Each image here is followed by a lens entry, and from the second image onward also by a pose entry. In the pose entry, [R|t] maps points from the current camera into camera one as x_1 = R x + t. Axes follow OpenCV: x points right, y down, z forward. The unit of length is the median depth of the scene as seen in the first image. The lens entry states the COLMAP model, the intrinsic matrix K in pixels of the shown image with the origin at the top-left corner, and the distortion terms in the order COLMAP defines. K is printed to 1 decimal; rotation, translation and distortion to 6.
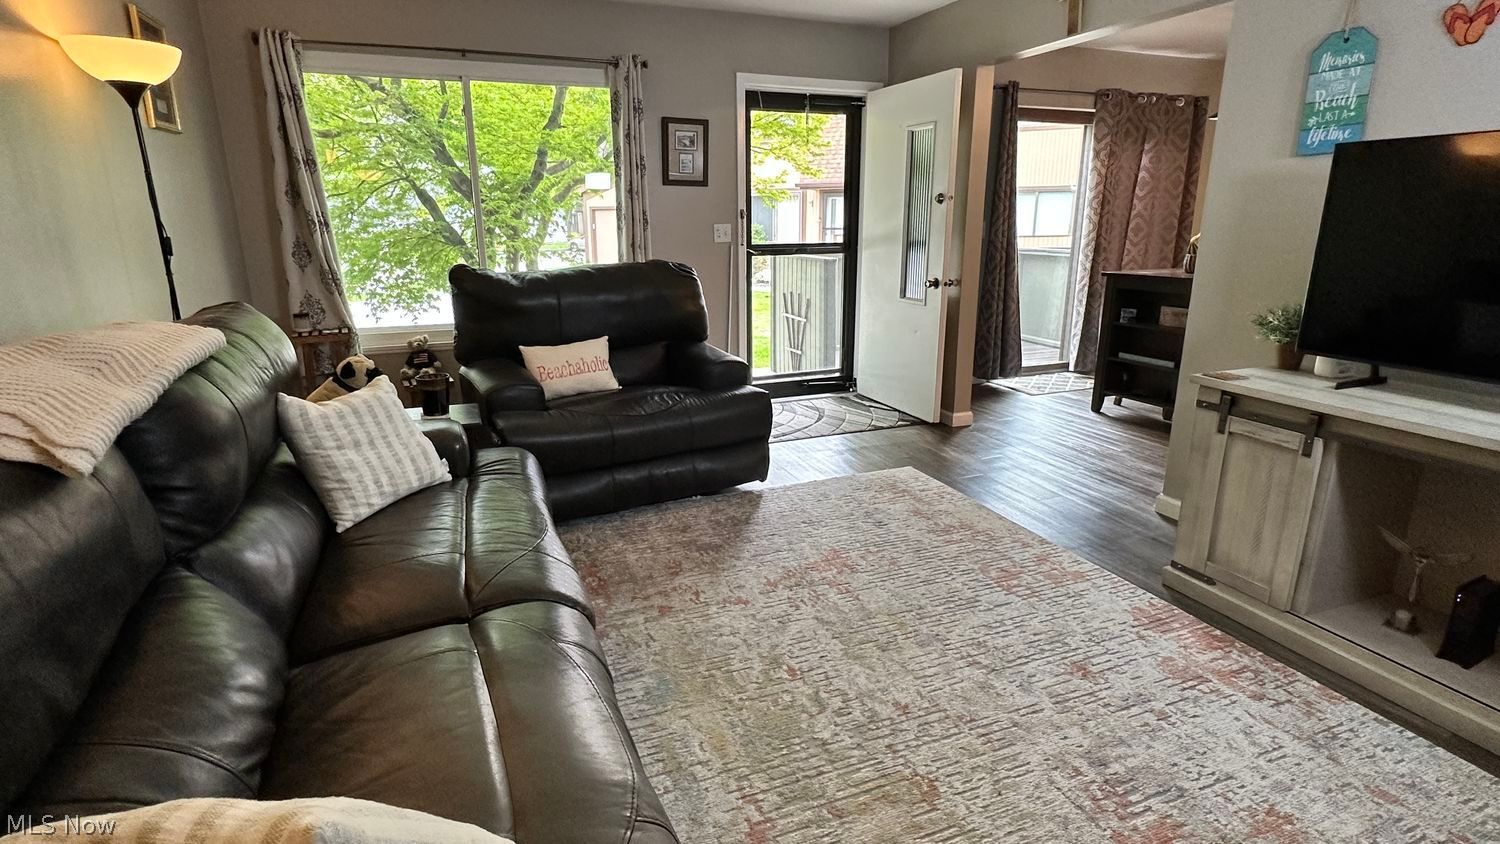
lens RADIAL K [[746.4, 0, 750.2], [0, 746.4, 422.9], [0, 0, 1]] dist [-0.001468, -0.000128]
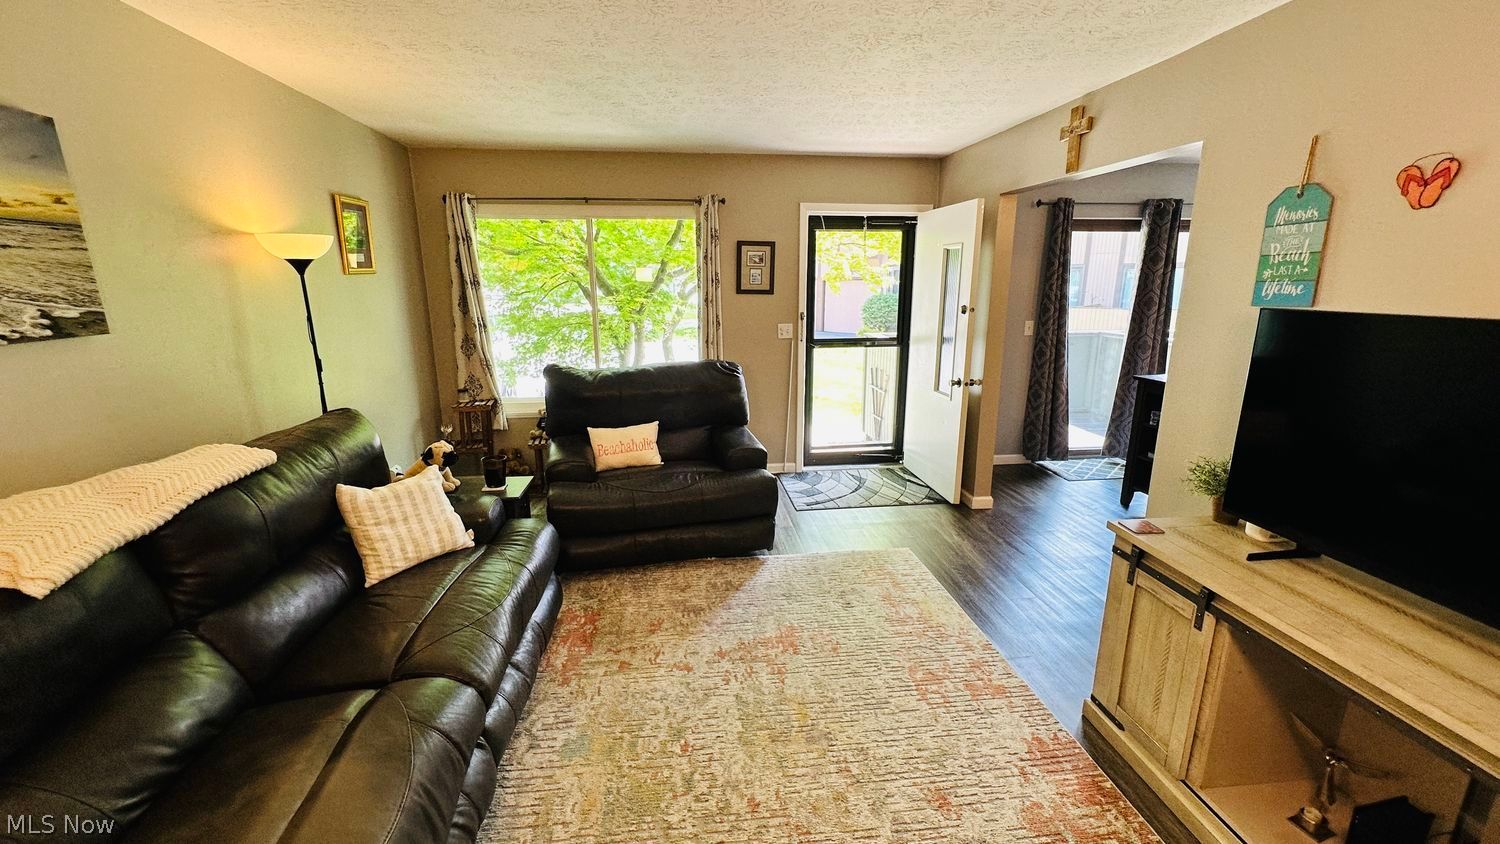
lens RADIAL K [[603.3, 0, 747.1], [0, 603.3, 423.8], [0, 0, 1]] dist [-0.002300, 0.000504]
pose [[0.965196, 0.062899, -0.253852, 0.282457], [-0.071561, 0.997122, -0.025027, -0.127109], [0.251547, 0.042322, 0.966919, 0.058682]]
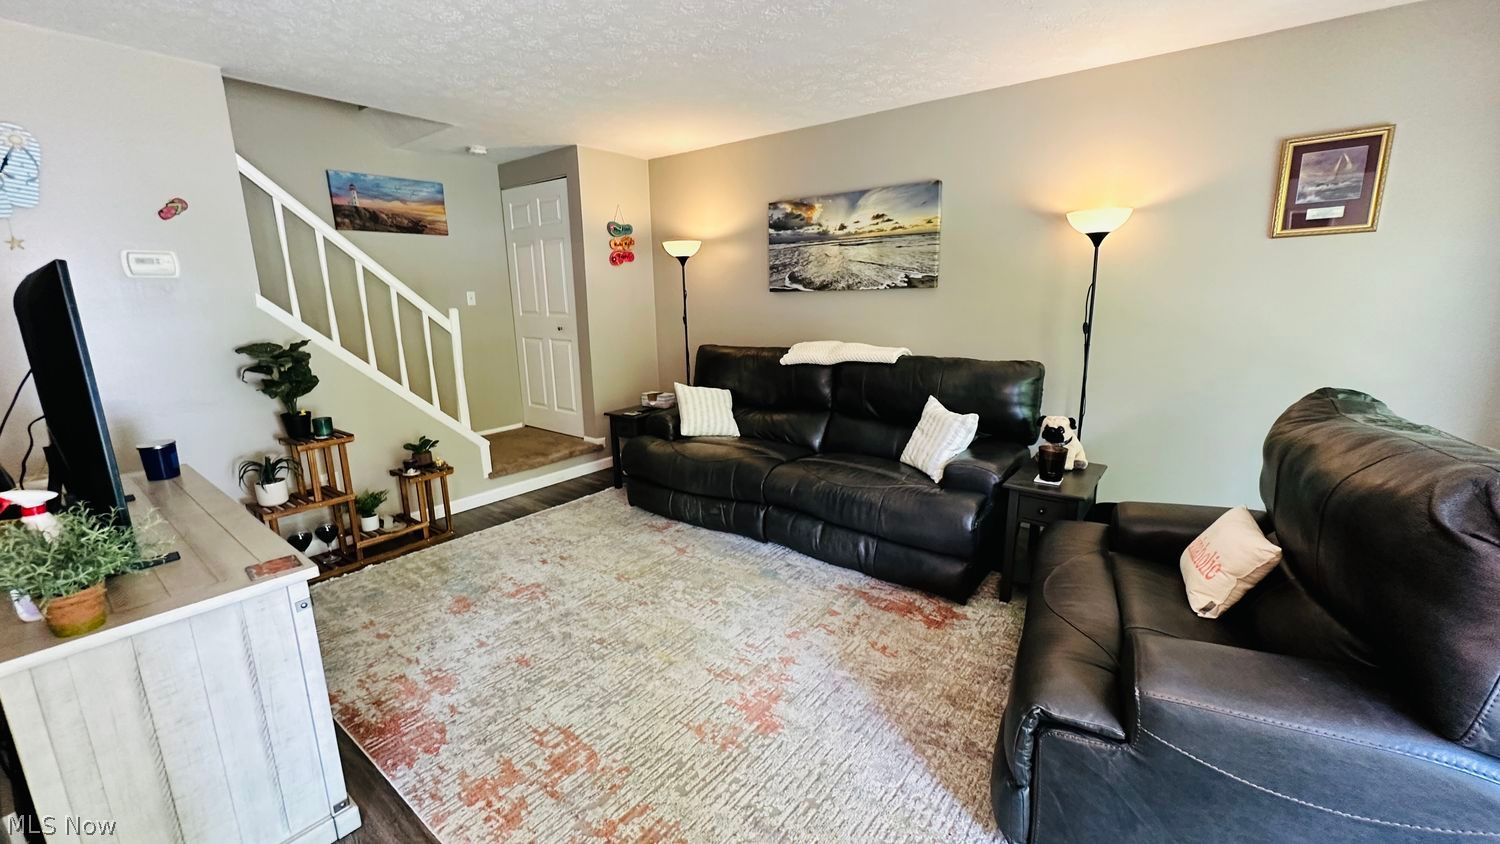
lens RADIAL K [[600.5, 0, 750.0], [0, 600.5, 422.0], [0, 0, 1]] dist [-0.002016, 0.000039]
pose [[-0.861708, 0.123102, -0.492245, 0.447489], [-0.118401, 0.894558, 0.430983, -0.445436], [0.493396, 0.429664, -0.756273, 1.436007]]
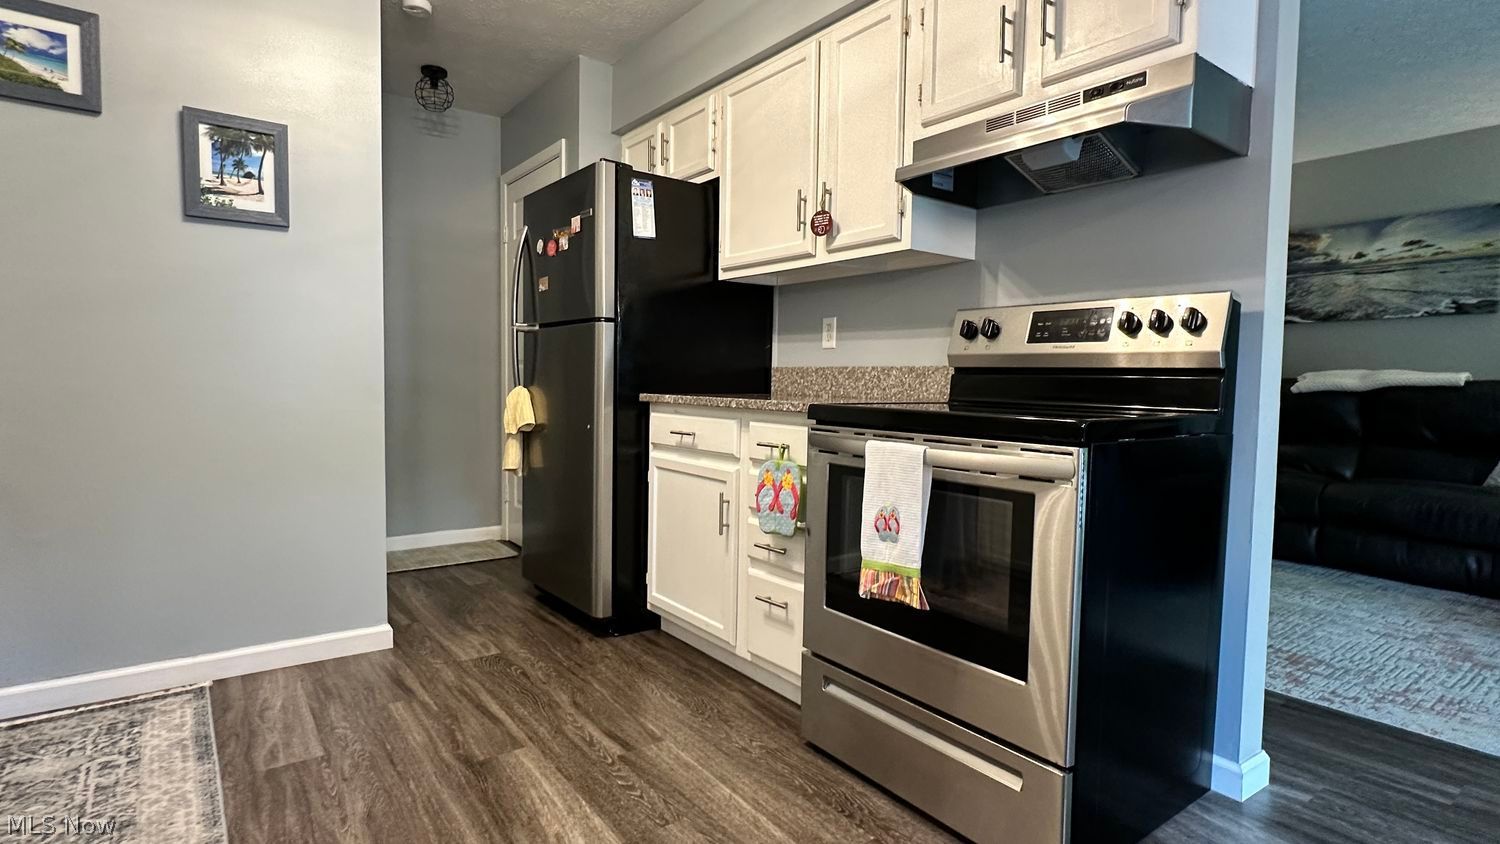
lens RADIAL K [[744.6, 0, 750.0], [0, 744.6, 422.0], [0, 0, 1]] dist [-0.003134, -0.000016]
pose [[-0.966805, 0.006366, -0.255438, 1.274166], [-0.076763, 0.946273, 0.314126, -0.338488], [0.243714, 0.323306, -0.914372, 1.600879]]
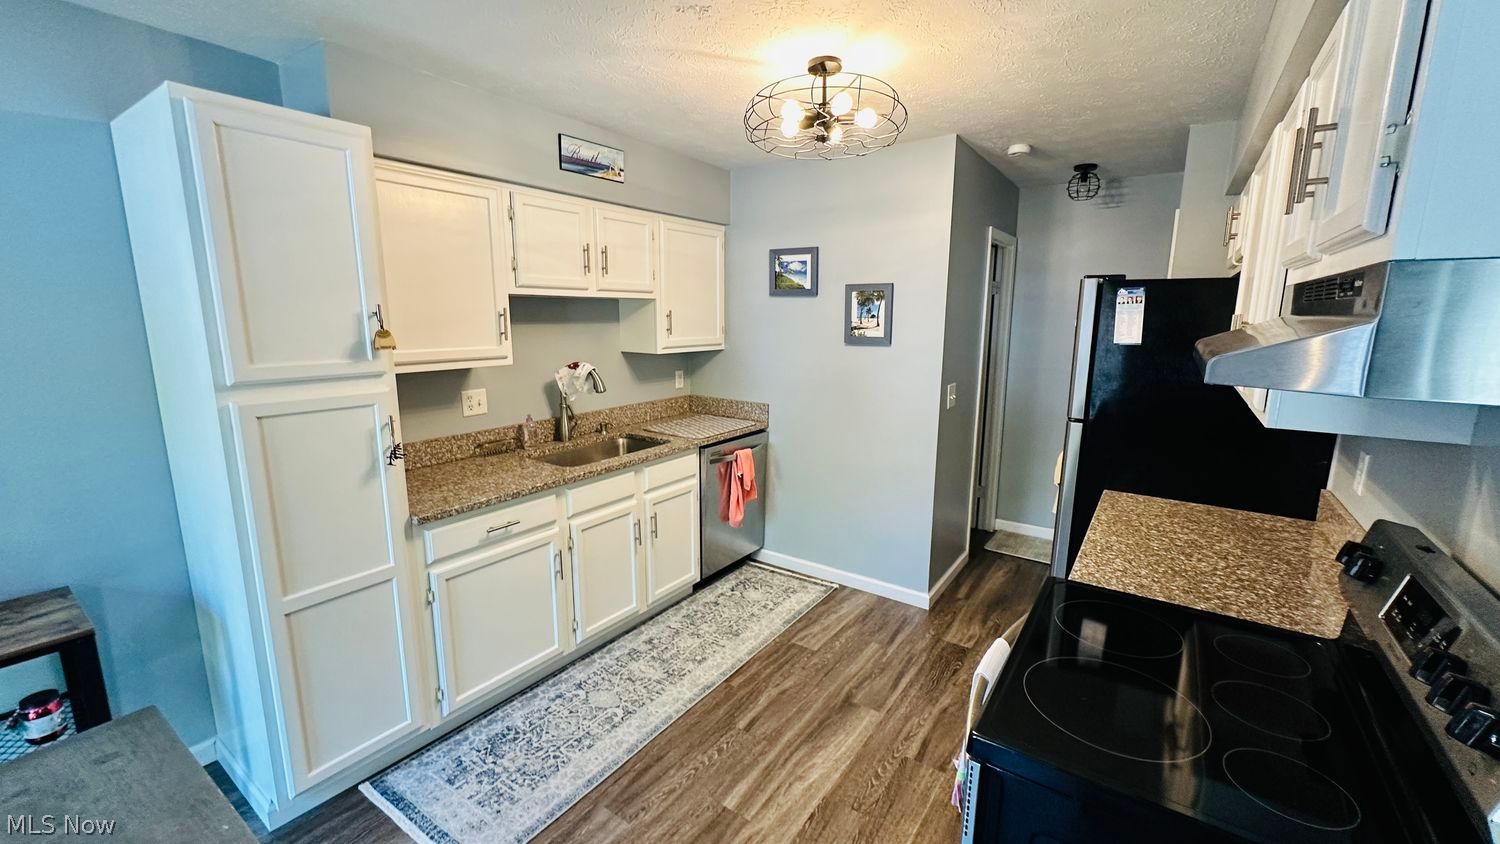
lens RADIAL K [[600.5, 0, 750.0], [0, 600.5, 422.0], [0, 0, 1]] dist [-0.002016, 0.000039]
pose [[-0.544227, -0.147355, 0.825895, 0.735367], [0.221666, 0.924211, 0.310964, -0.522835], [-0.809123, 0.352308, -0.470317, 1.422446]]
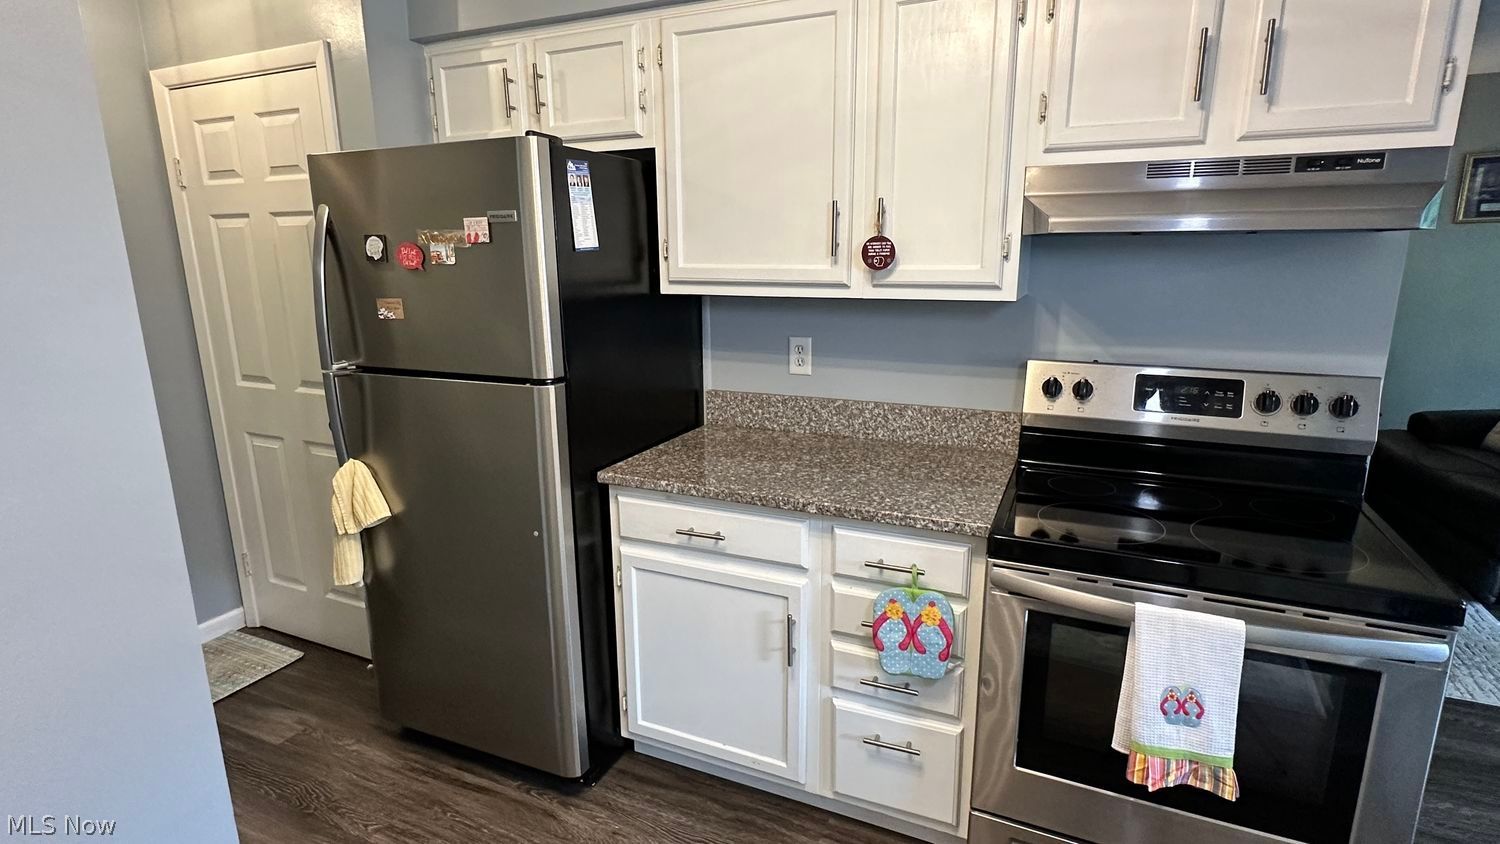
lens RADIAL K [[746.4, 0, 750.2], [0, 746.4, 422.9], [0, 0, 1]] dist [-0.001468, -0.000128]
pose [[-0.727386, 0.169325, -0.665011, 1.524960], [-0.166792, 0.896396, 0.410676, -0.410469], [0.665650, 0.409638, -0.623784, 1.157665]]
